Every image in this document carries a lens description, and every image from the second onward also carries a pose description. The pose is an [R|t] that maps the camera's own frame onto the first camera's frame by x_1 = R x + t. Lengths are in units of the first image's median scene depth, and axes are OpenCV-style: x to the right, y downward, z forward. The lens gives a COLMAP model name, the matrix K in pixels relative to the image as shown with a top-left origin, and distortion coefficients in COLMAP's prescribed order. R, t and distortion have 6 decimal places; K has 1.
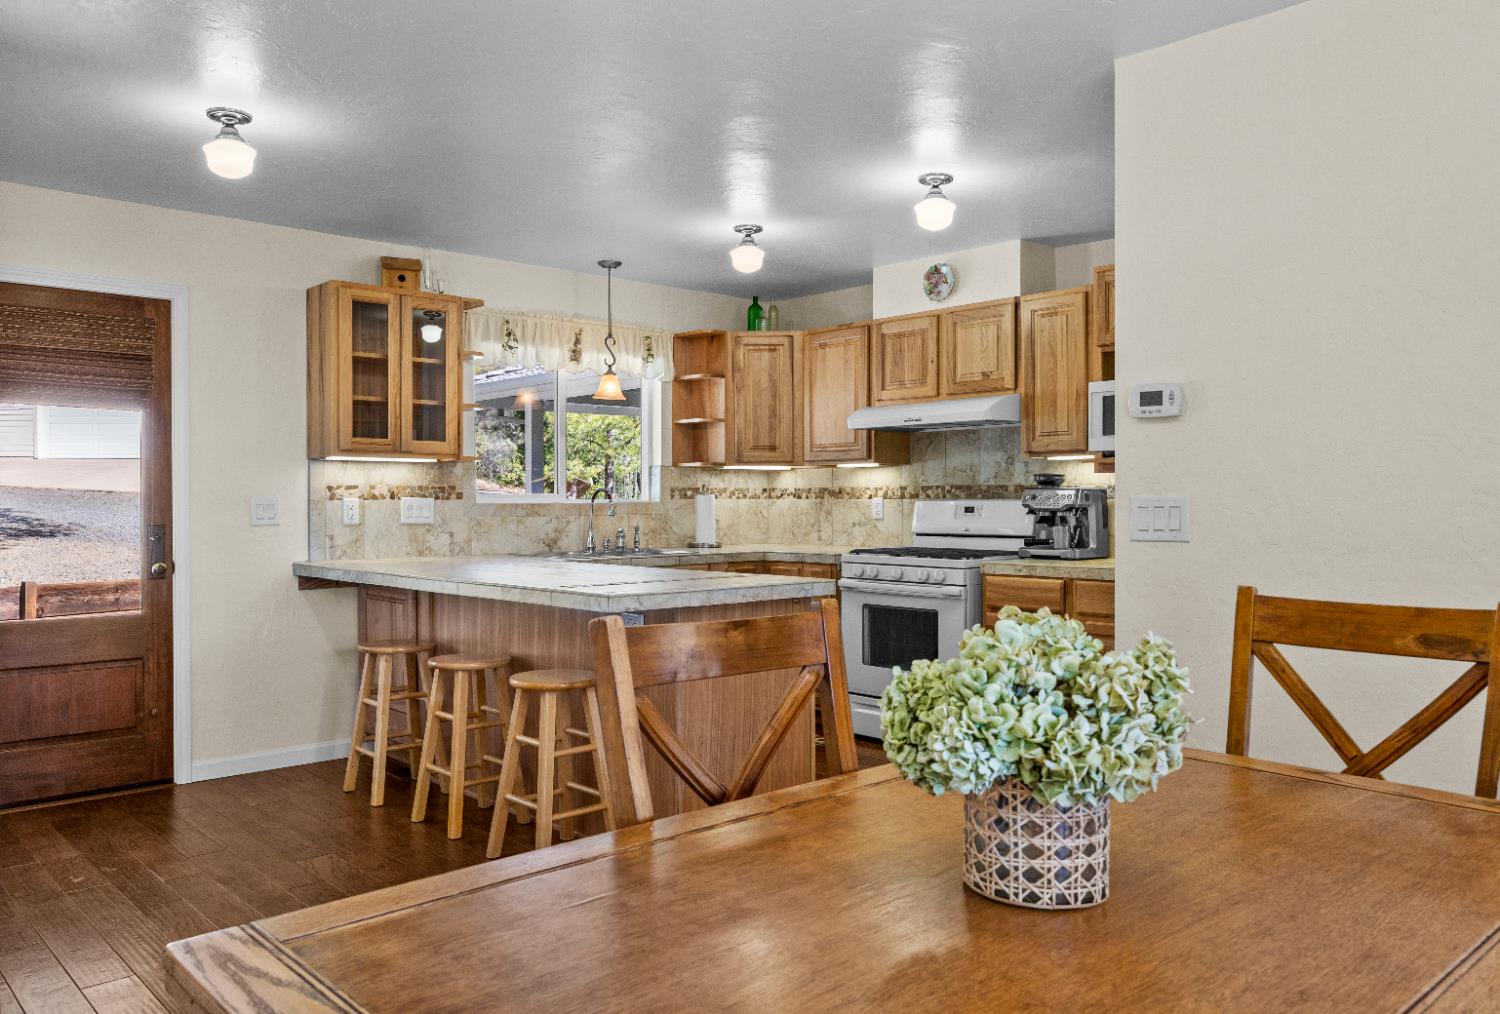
lens RADIAL K [[1119.4, 0, 750.0], [0, 1119.4, 507.0], [0, 0, 1]] dist [-0.000509, 0.000031]
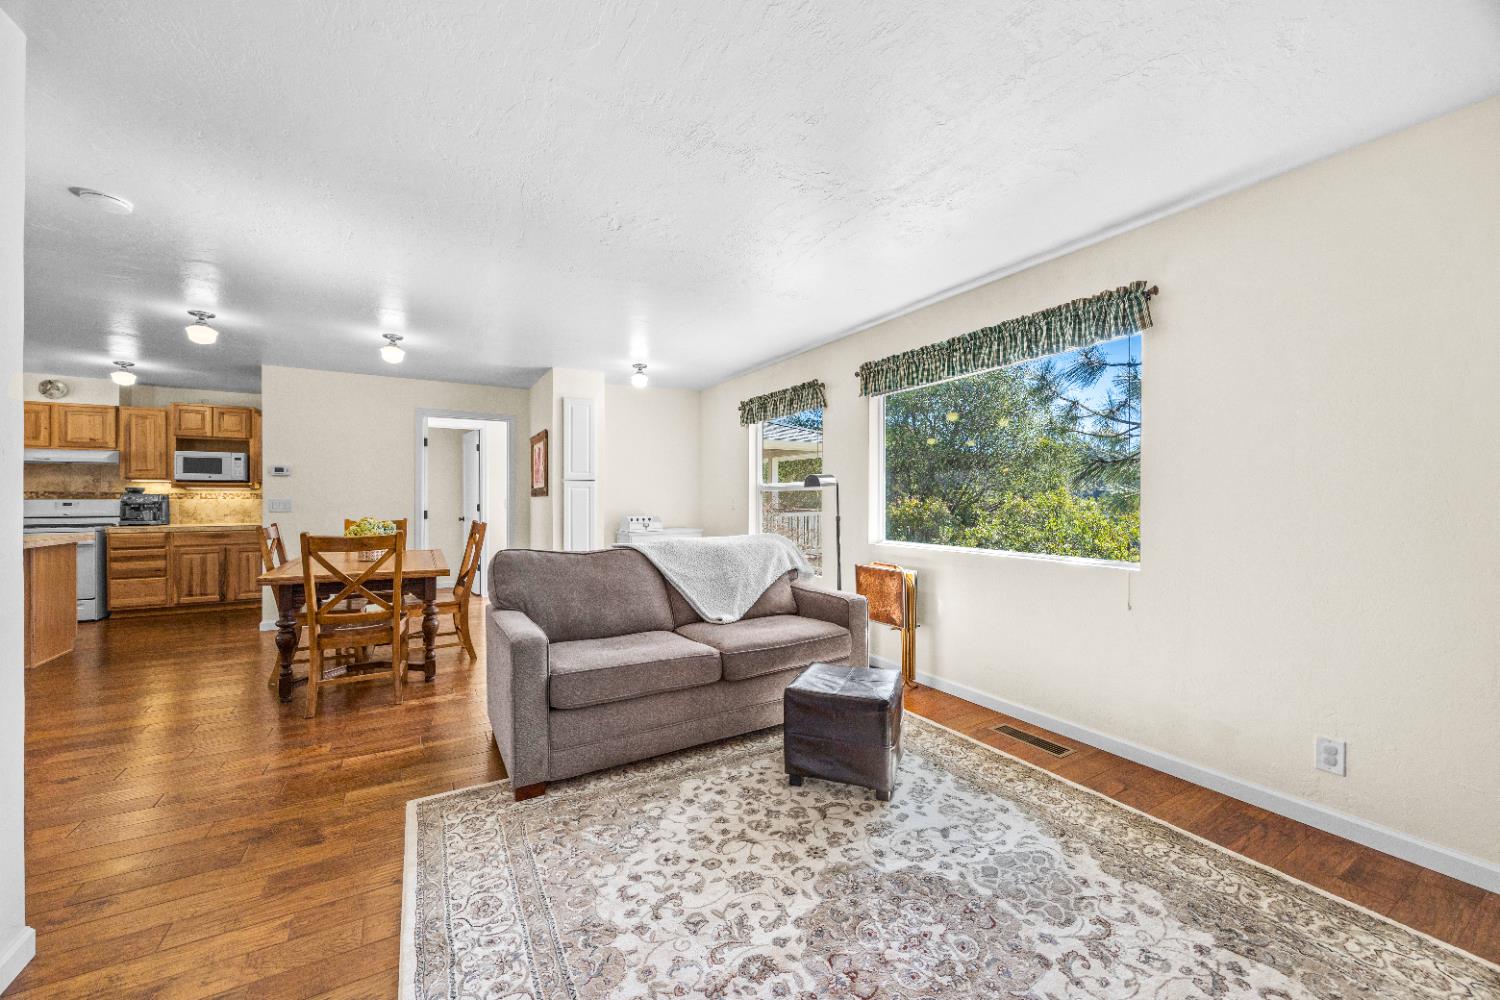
lens RADIAL K [[584.6, 0, 749.1], [0, 584.6, 493.0], [0, 0, 1]] dist [0.019451, 0.000027]
pose [[0.229821, 0.003653, 0.973226, -0.604650], [0.005810, 0.999970, -0.005125, -0.005611], [-0.973215, 0.006832, 0.229793, -0.453165]]
